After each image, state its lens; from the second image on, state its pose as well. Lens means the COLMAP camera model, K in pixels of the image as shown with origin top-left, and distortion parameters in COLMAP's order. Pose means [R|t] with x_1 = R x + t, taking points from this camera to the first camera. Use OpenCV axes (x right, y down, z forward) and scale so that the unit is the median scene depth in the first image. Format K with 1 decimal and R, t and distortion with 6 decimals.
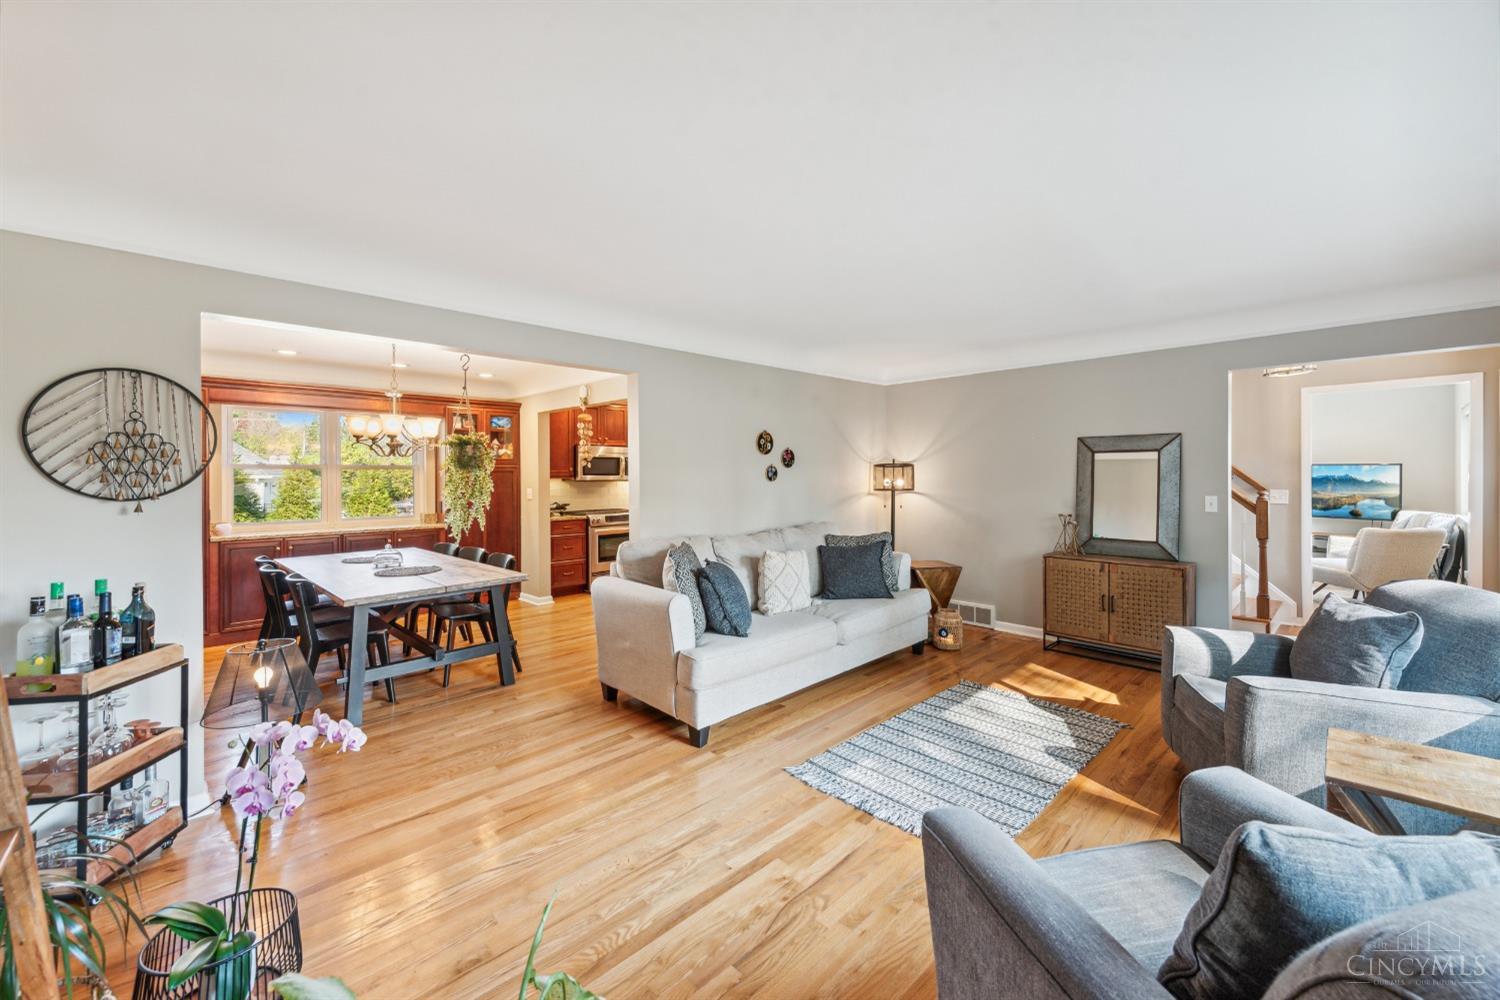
lens RADIAL K [[590.6, 0, 745.7], [0, 590.6, 473.9], [0, 0, 1]] dist [0.018883, 0.000025]
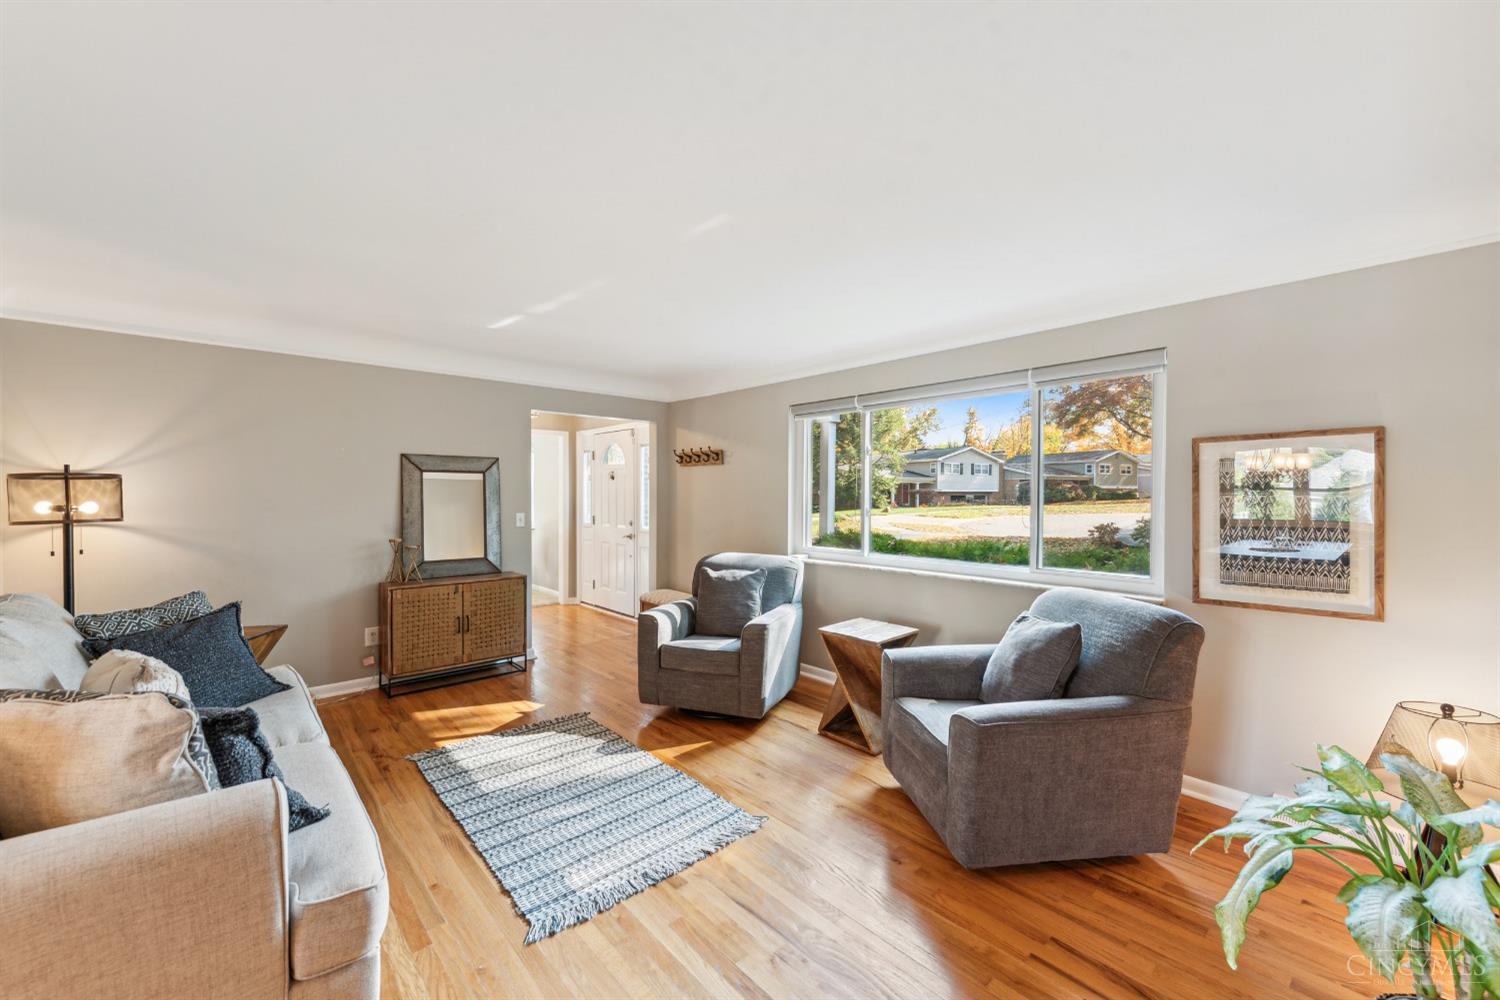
lens RADIAL K [[613.9, 0, 750.0], [0, 613.9, 500.0], [0, 0, 1]] dist [0.011162, -0.000173]
pose [[0.023852, -0.005175, 0.999702, -0.404384], [-0.004002, 0.999978, 0.005272, 0.002673], [-0.999707, -0.004127, 0.023831, 0.492971]]
